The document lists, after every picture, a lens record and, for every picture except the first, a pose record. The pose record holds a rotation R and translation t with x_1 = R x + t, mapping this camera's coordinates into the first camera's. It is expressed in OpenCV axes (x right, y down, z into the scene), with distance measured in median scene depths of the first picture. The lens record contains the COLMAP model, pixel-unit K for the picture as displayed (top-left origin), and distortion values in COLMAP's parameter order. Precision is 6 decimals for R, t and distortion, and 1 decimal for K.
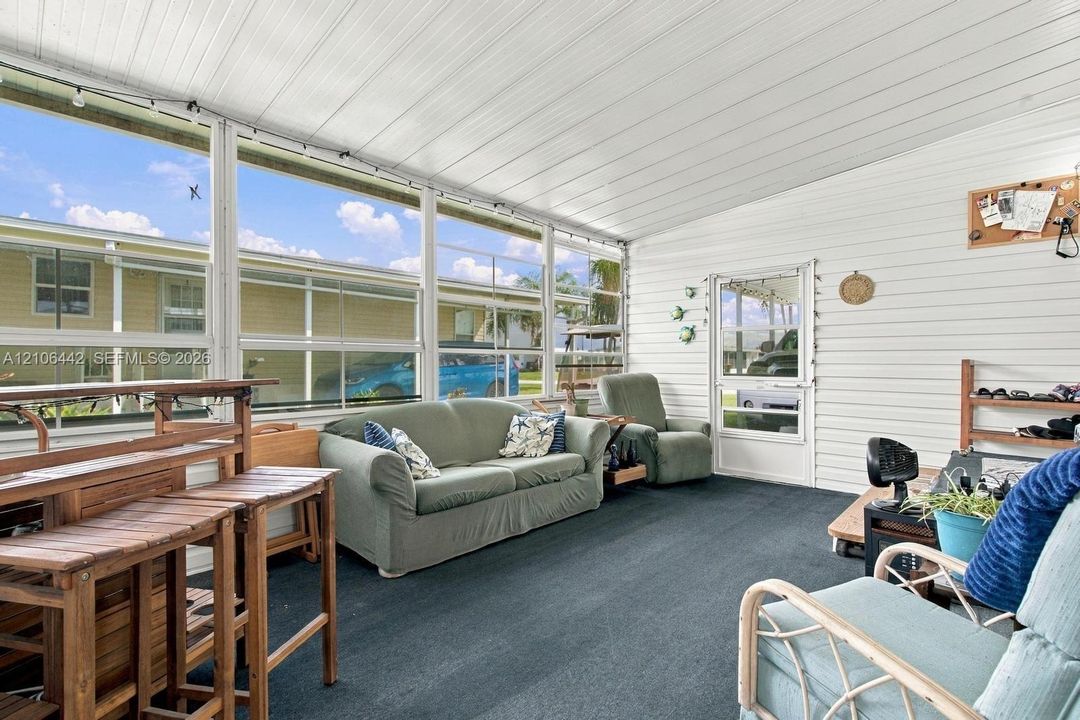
lens RADIAL K [[493.8, 0, 535.1], [0, 493.8, 362.3], [0, 0, 1]] dist [-0.000752, 0.000027]
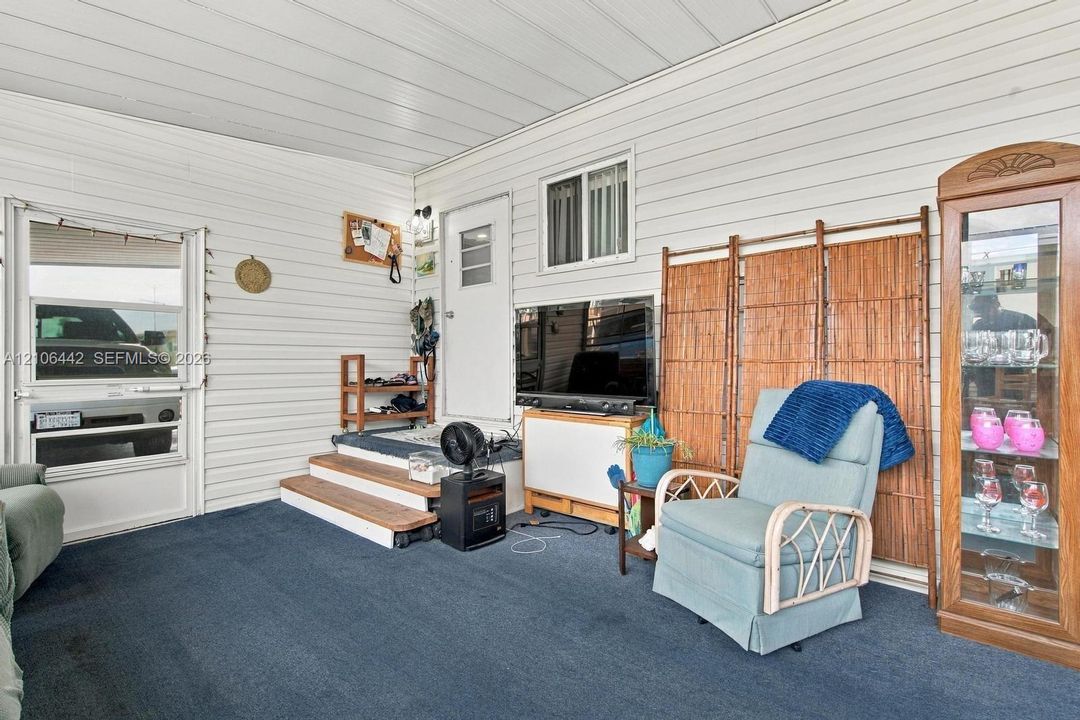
lens RADIAL K [[493.8, 0, 535.8], [0, 493.8, 358.0], [0, 0, 1]] dist [-0.000752, 0.000027]
pose [[-0.051760, 0.000556, 0.998659, -0.310141], [-0.001020, 0.999999, -0.000610, 0.001692], [-0.998659, -0.001050, -0.051759, 0.600866]]
